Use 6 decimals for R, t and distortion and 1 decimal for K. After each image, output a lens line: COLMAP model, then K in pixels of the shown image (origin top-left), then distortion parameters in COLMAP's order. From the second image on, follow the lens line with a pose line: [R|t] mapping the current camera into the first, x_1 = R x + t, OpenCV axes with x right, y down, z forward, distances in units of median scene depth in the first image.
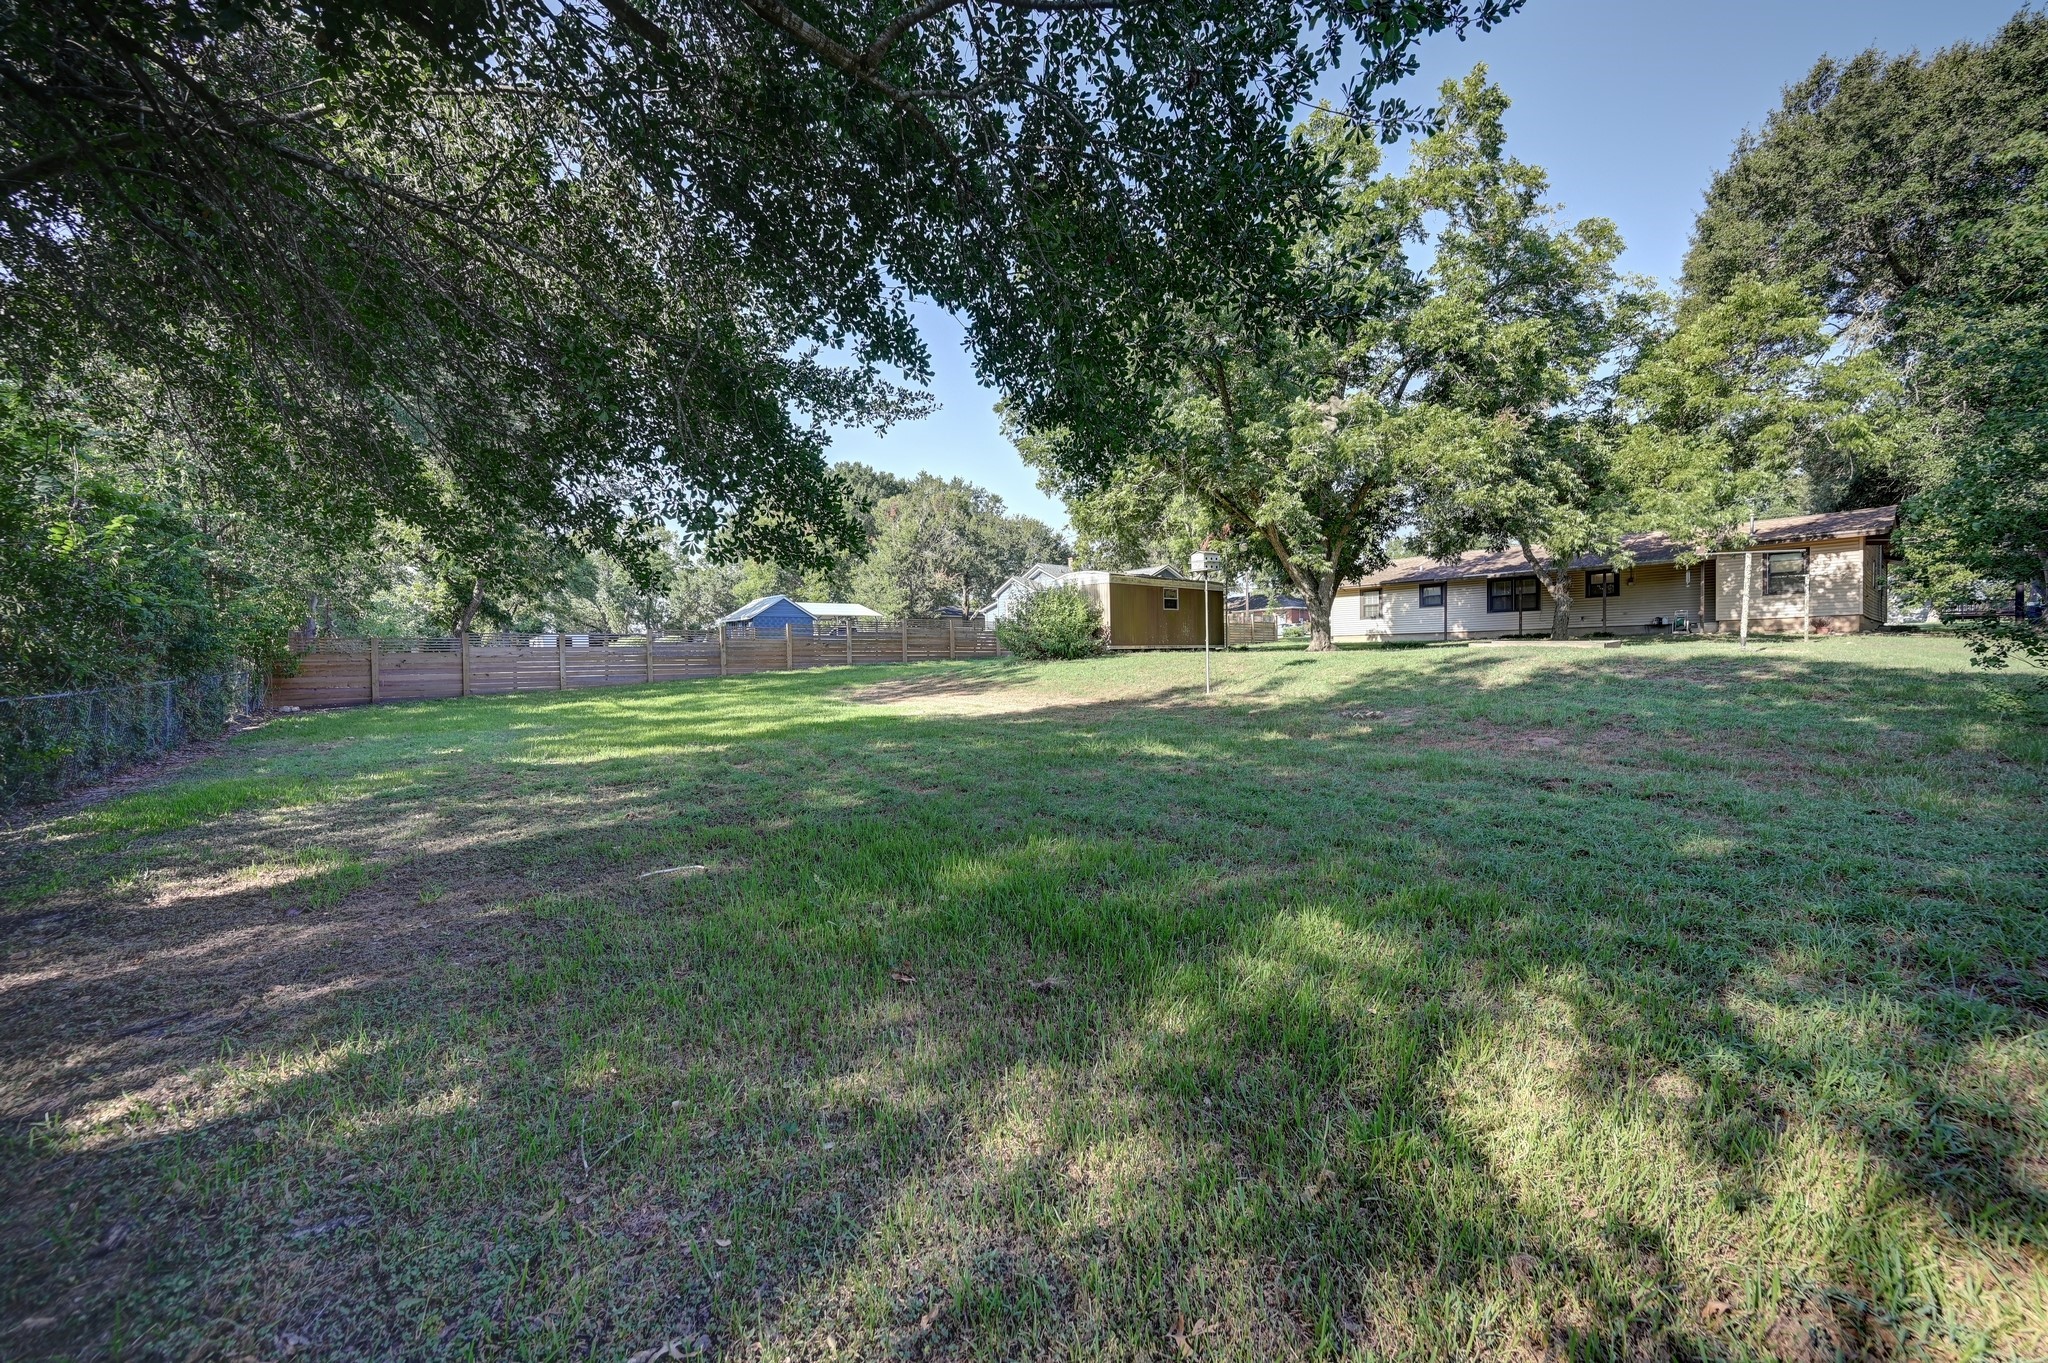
lens RADIAL K [[806.4, 0, 1022.4], [0, 806.4, 686.2], [0, 0, 1]] dist [0.000028, 0.000153]
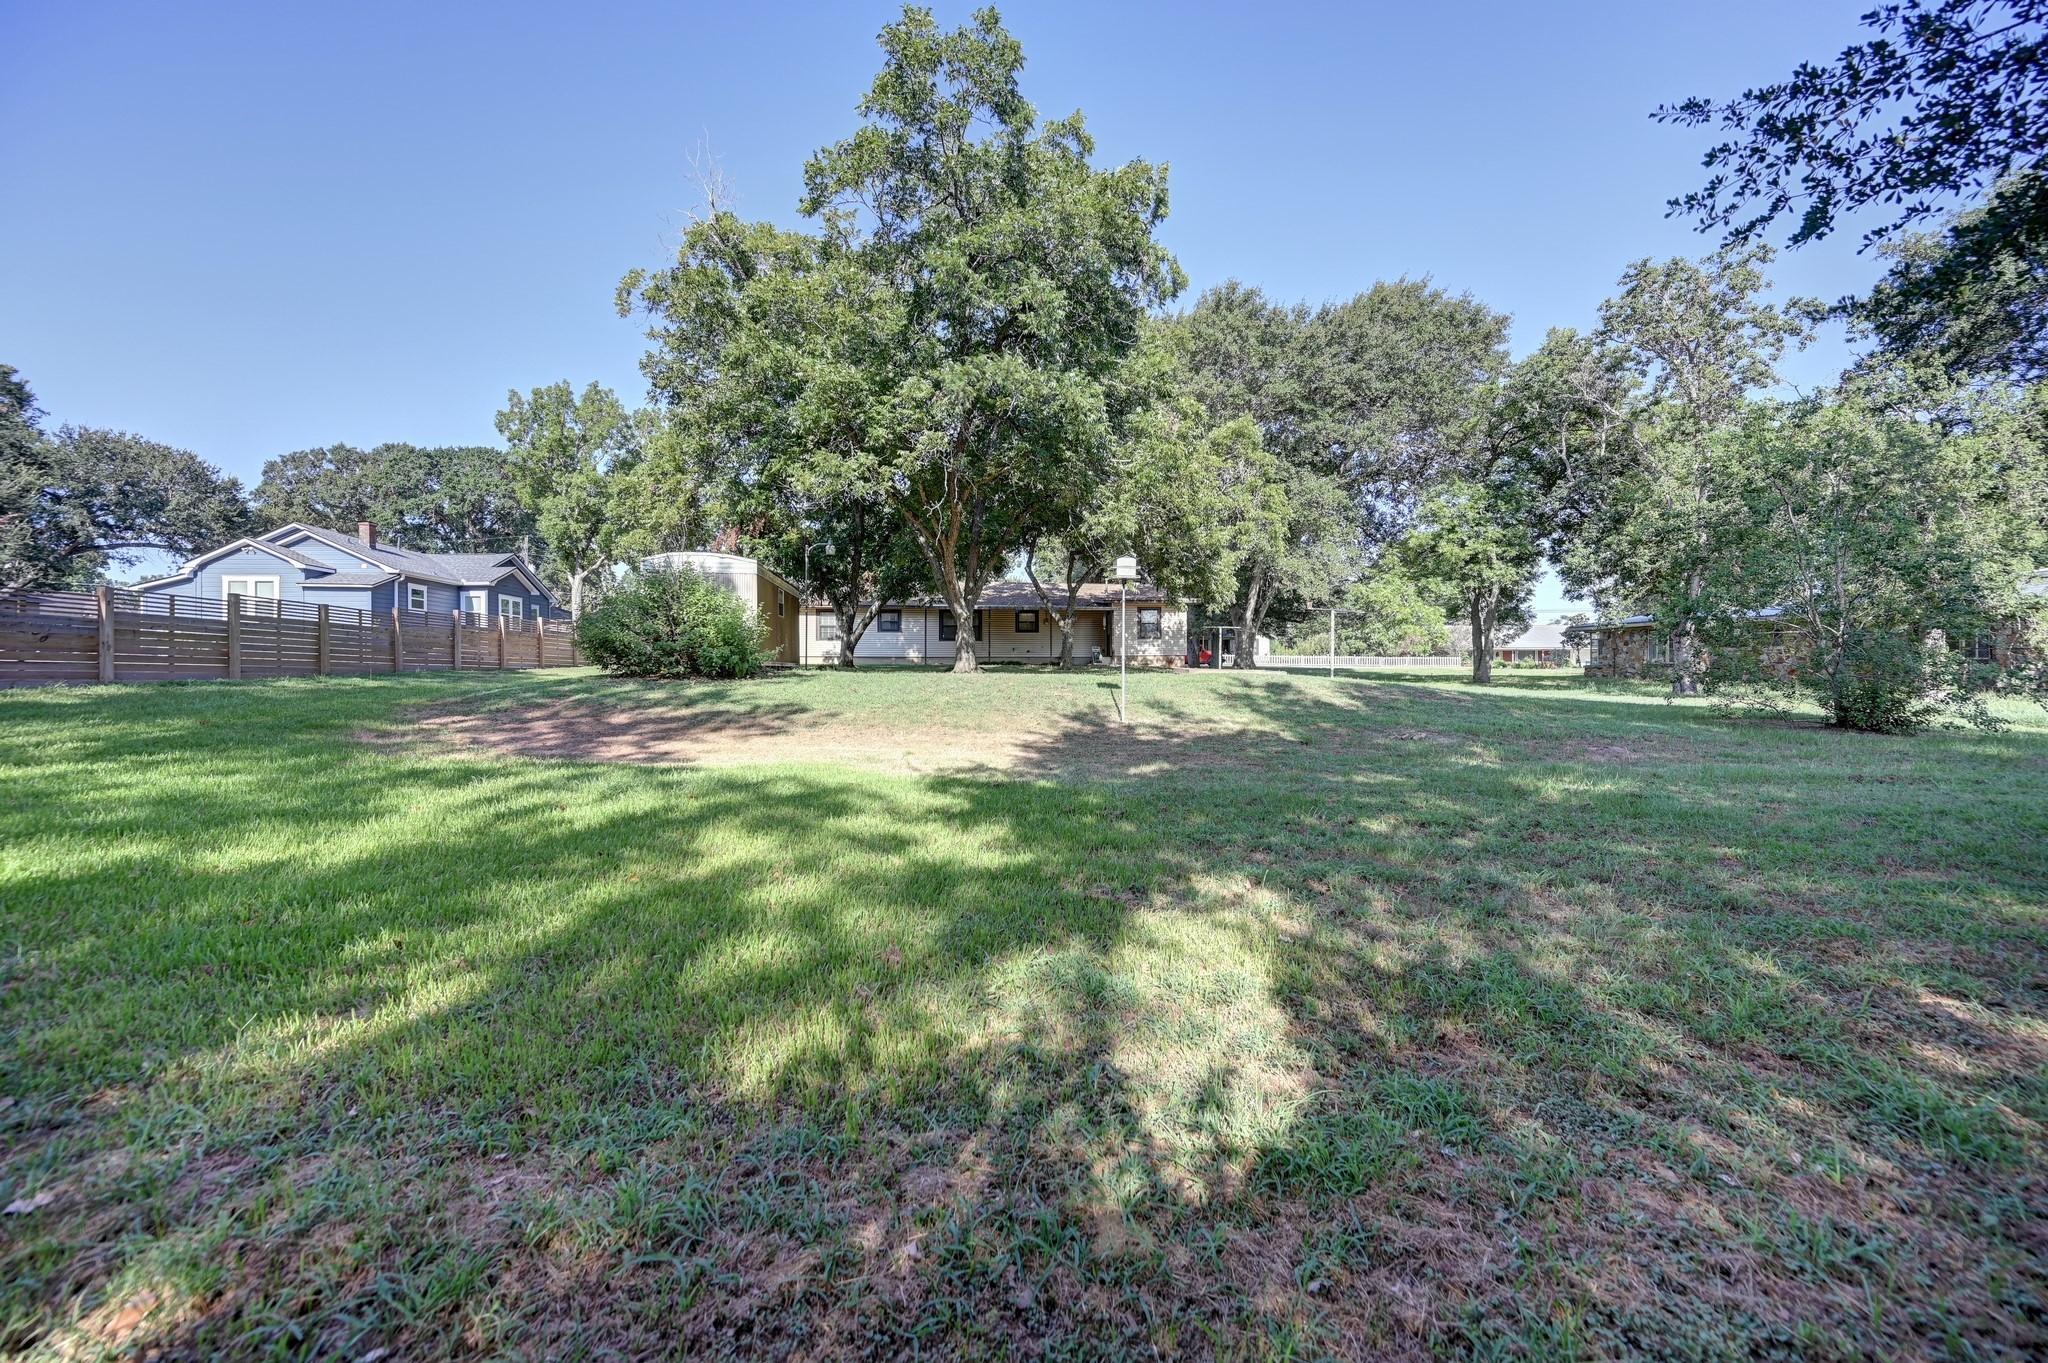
lens RADIAL K [[806.4, 0, 1025.5], [0, 806.4, 683.8], [0, 0, 1]] dist [0.000028, 0.000153]
pose [[0.572179, 0.008634, 0.820083, -0.283610], [0.017233, 0.999597, -0.022548, -0.006453], [-0.819947, 0.027034, 0.571800, 0.317435]]
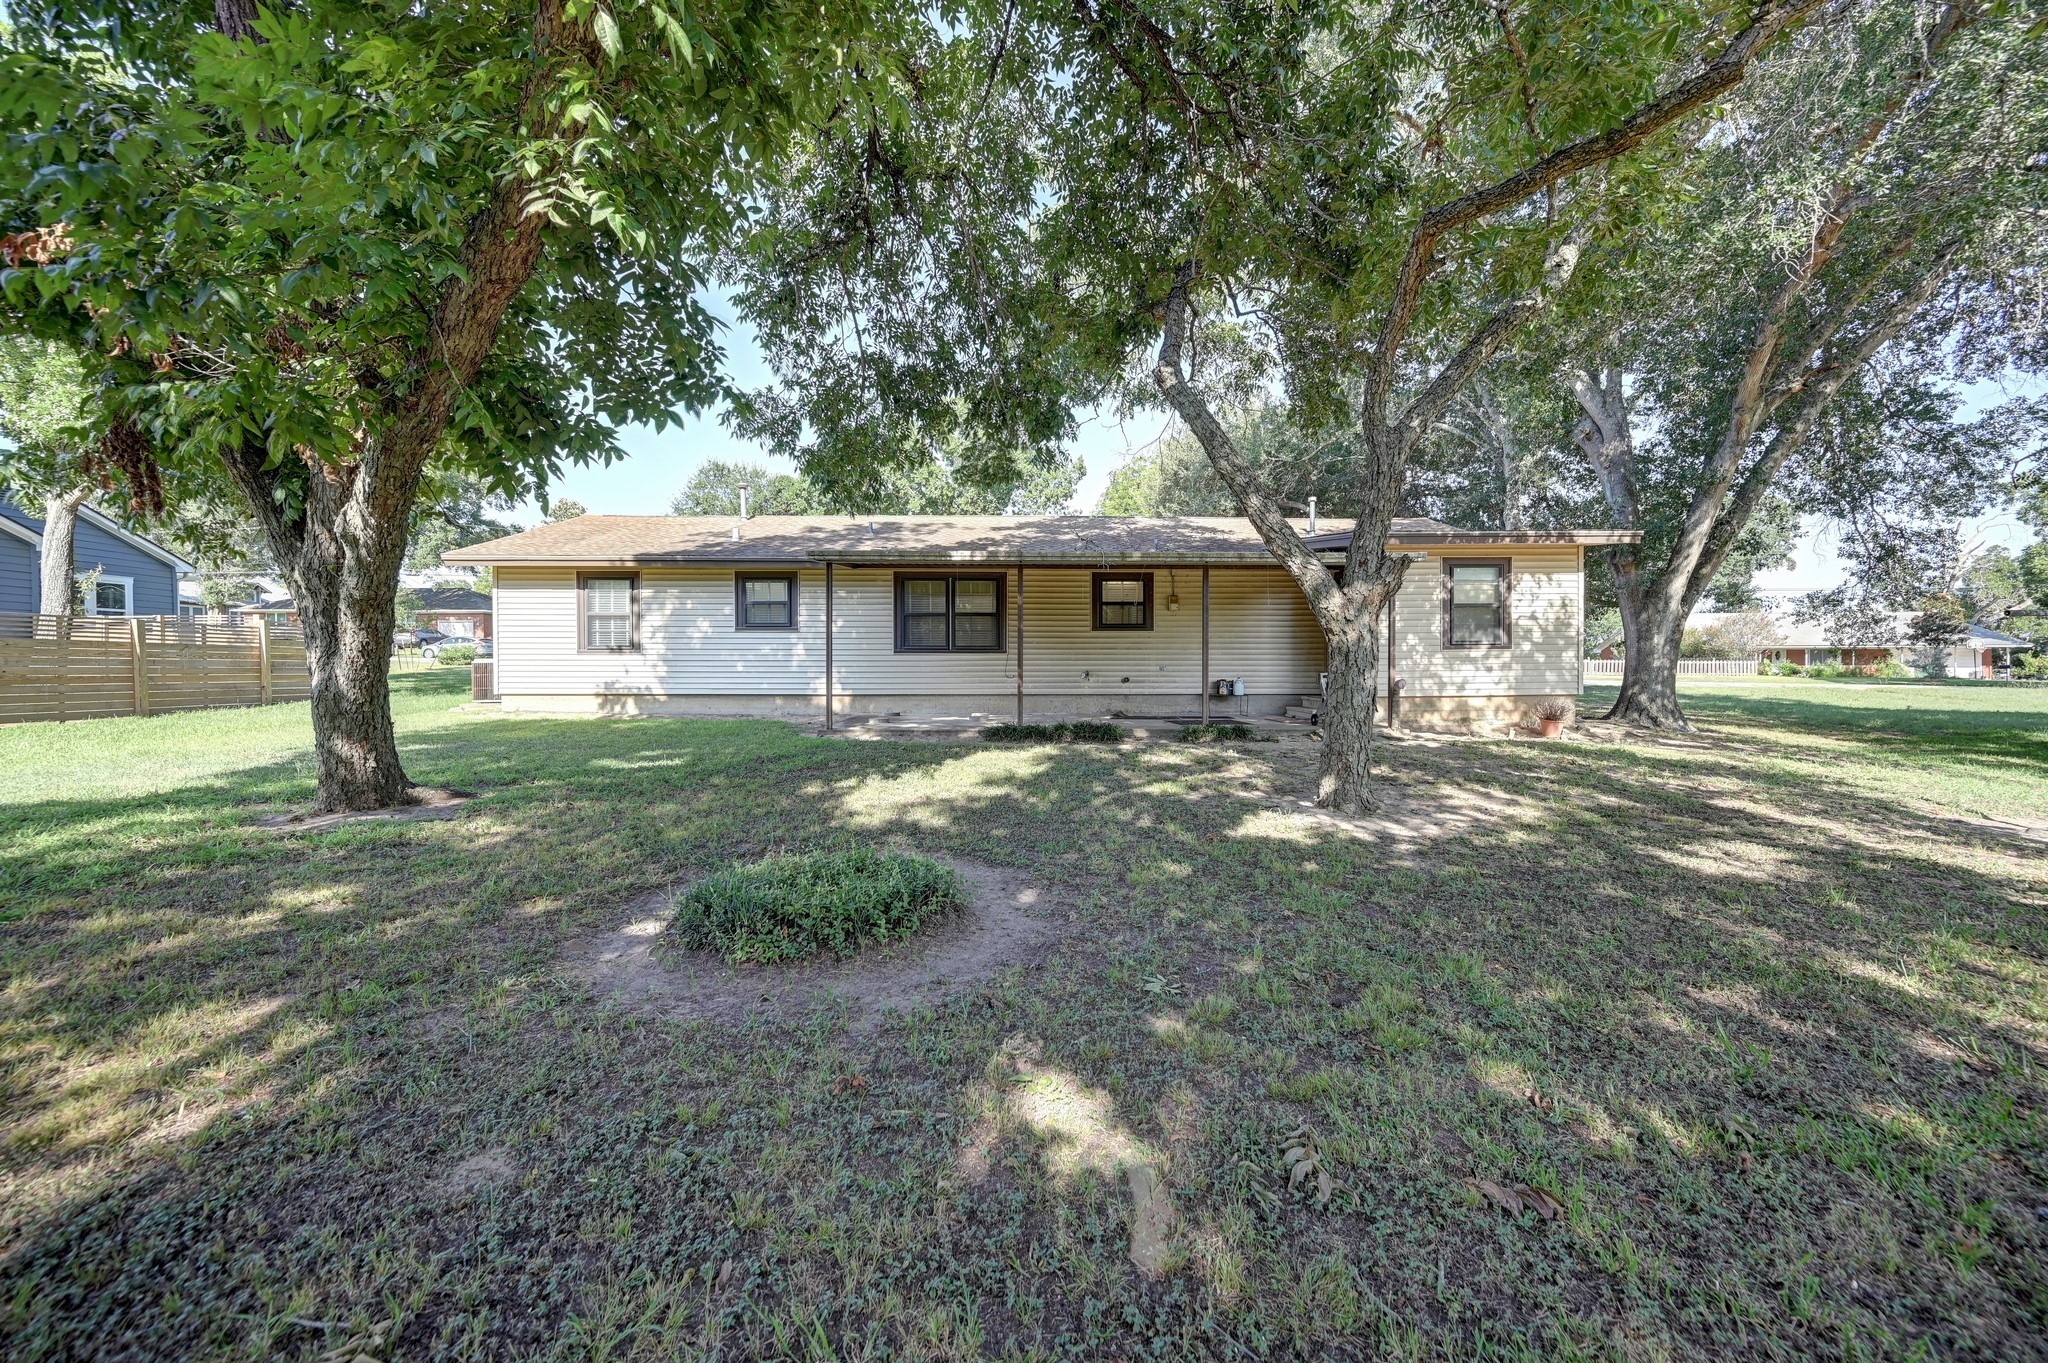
lens RADIAL K [[806.4, 0, 1033.9], [0, 806.4, 672.5], [0, 0, 1]] dist [0.000028, 0.000153]
pose [[0.627642, 0.011005, 0.778425, 0.331542], [0.014280, 0.999569, -0.025646, -0.077201], [-0.778371, 0.027213, 0.627214, 0.766012]]
